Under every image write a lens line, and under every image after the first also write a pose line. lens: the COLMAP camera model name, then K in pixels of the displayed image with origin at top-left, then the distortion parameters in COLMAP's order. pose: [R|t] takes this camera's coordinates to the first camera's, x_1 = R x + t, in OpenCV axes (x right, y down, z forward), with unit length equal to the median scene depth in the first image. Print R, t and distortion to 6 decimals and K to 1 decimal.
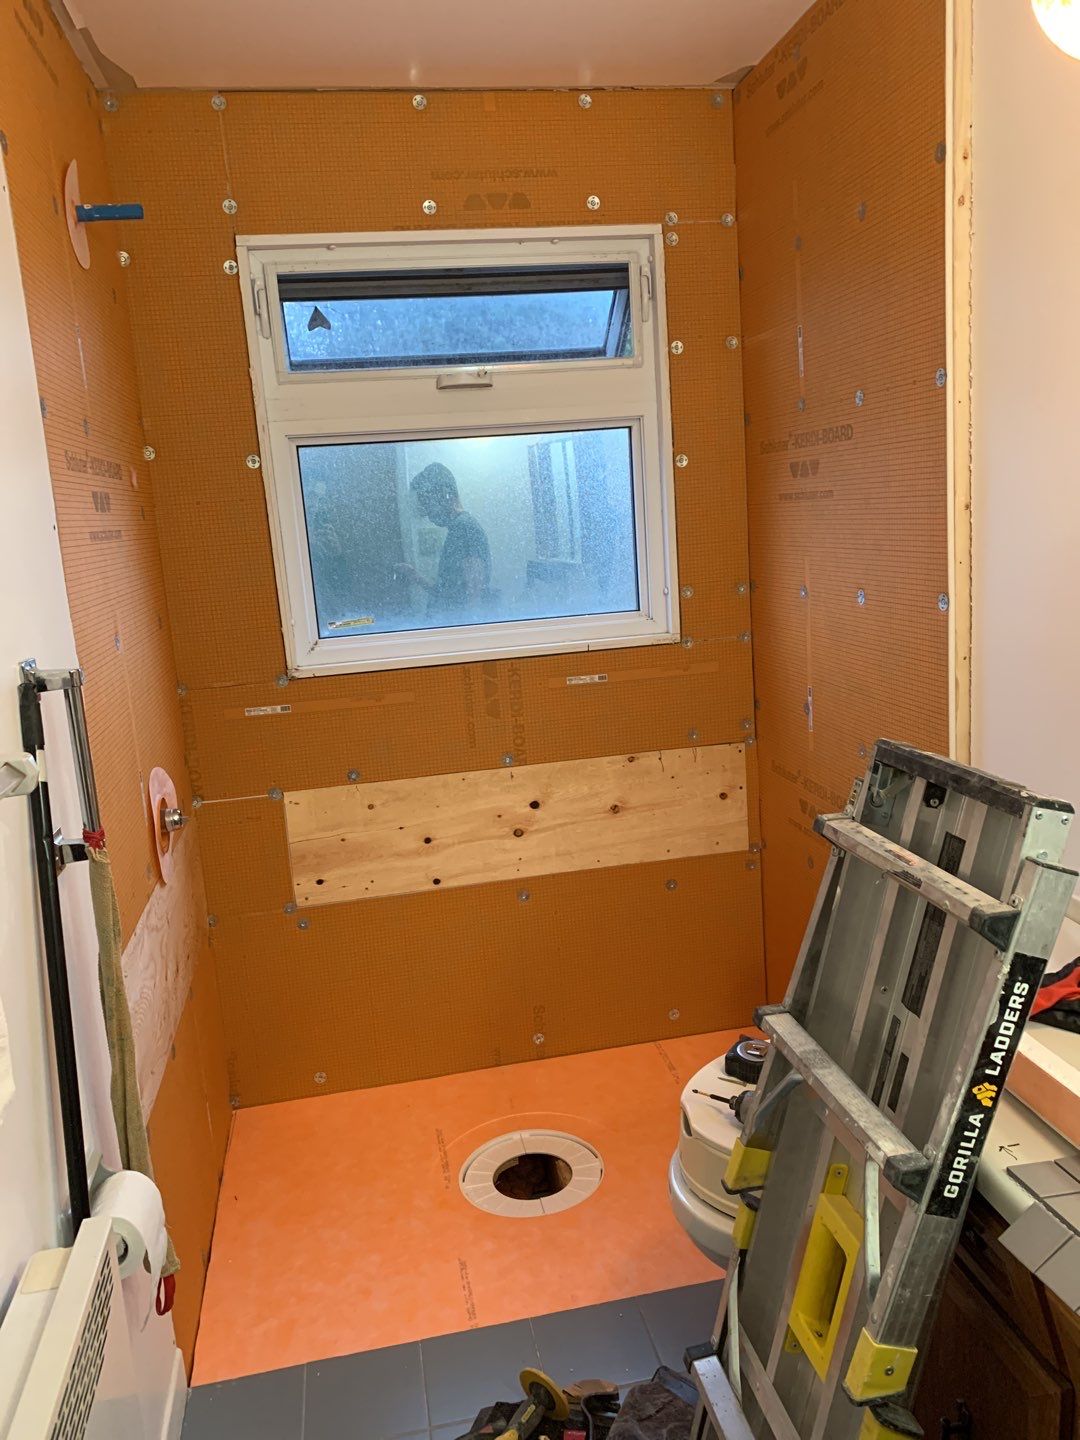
lens RADIAL K [[1094.5, 0, 534.6], [0, 1094.5, 718.9], [0, 0, 1]] dist [0.009369, -0.001773]
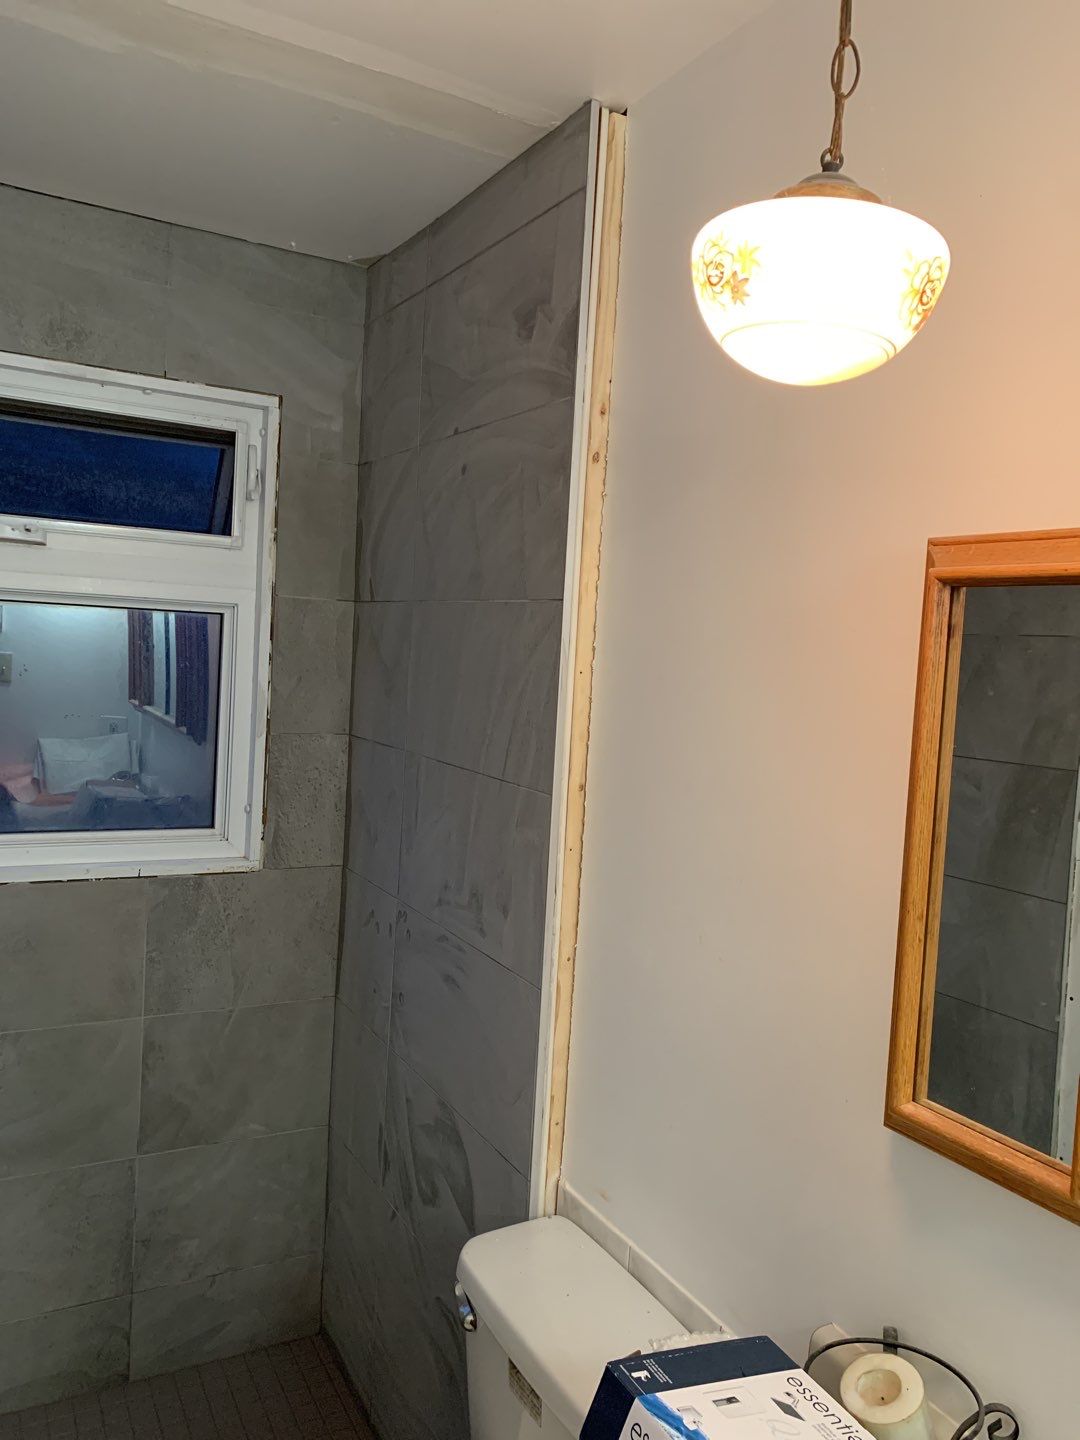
lens RADIAL K [[1094.5, 0, 543.7], [0, 1094.5, 719.8], [0, 0, 1]] dist [0.009369, -0.001773]
pose [[0.938809, 0.106811, 0.327457, 0.072246], [-0.067592, 0.989348, -0.128926, -0.129935], [-0.337740, 0.098903, 0.936029, 0.182406]]
